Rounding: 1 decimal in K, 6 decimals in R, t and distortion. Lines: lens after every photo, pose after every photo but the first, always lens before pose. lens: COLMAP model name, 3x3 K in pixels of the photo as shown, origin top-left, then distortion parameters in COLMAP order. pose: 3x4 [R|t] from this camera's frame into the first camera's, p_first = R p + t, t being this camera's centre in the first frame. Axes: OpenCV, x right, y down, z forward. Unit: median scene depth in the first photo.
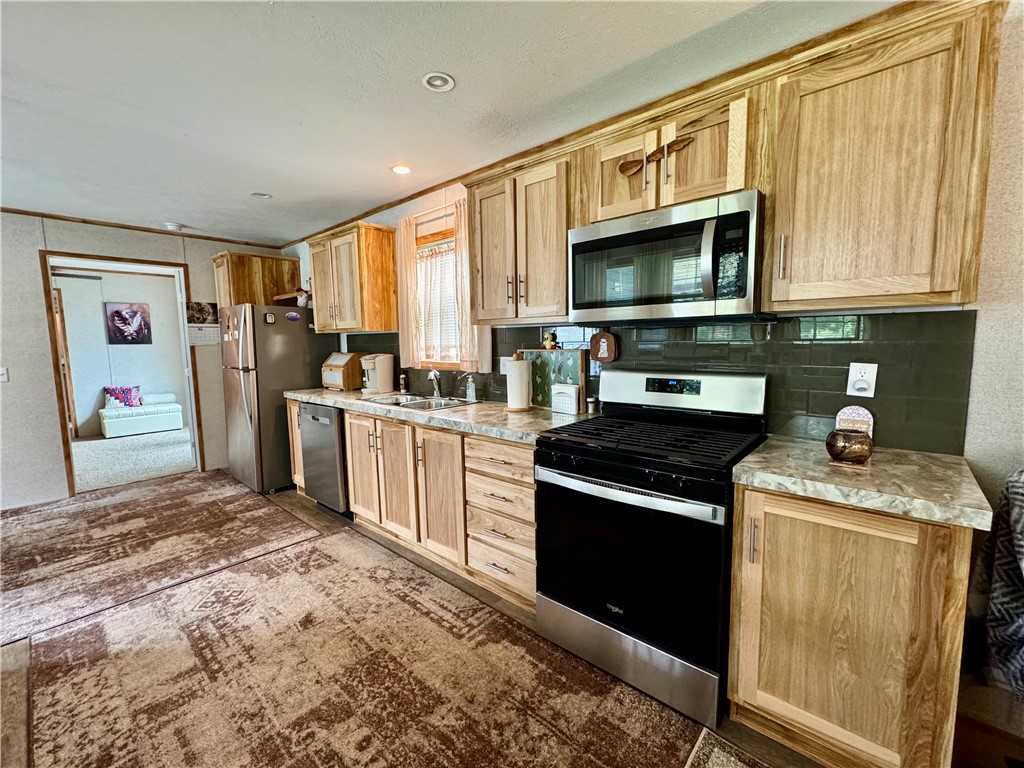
lens RADIAL K [[424.0, 0, 509.7], [0, 424.0, 378.8], [0, 0, 1]] dist [-0.000766, -0.000063]
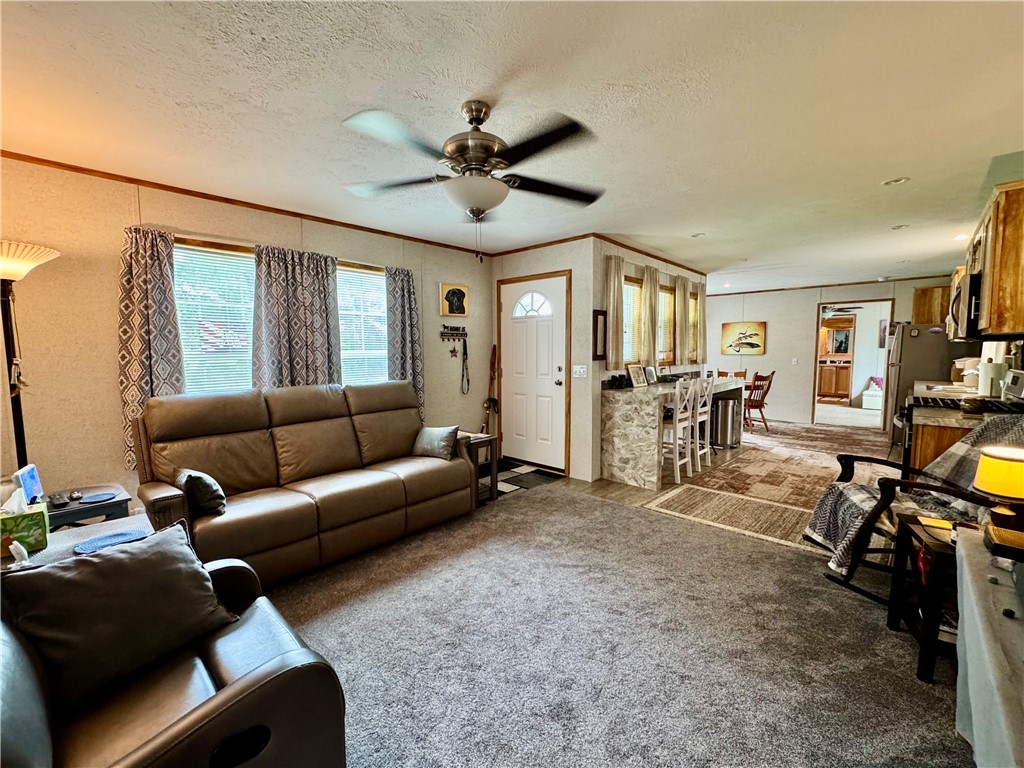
lens RADIAL K [[424.0, 0, 512.4], [0, 424.0, 381.7], [0, 0, 1]] dist [-0.000766, -0.000063]
pose [[-0.998201, 0.030737, 0.051472, -0.088417], [0.039909, 0.981372, 0.187924, -0.288003], [-0.044737, 0.189640, -0.980834, 2.337919]]
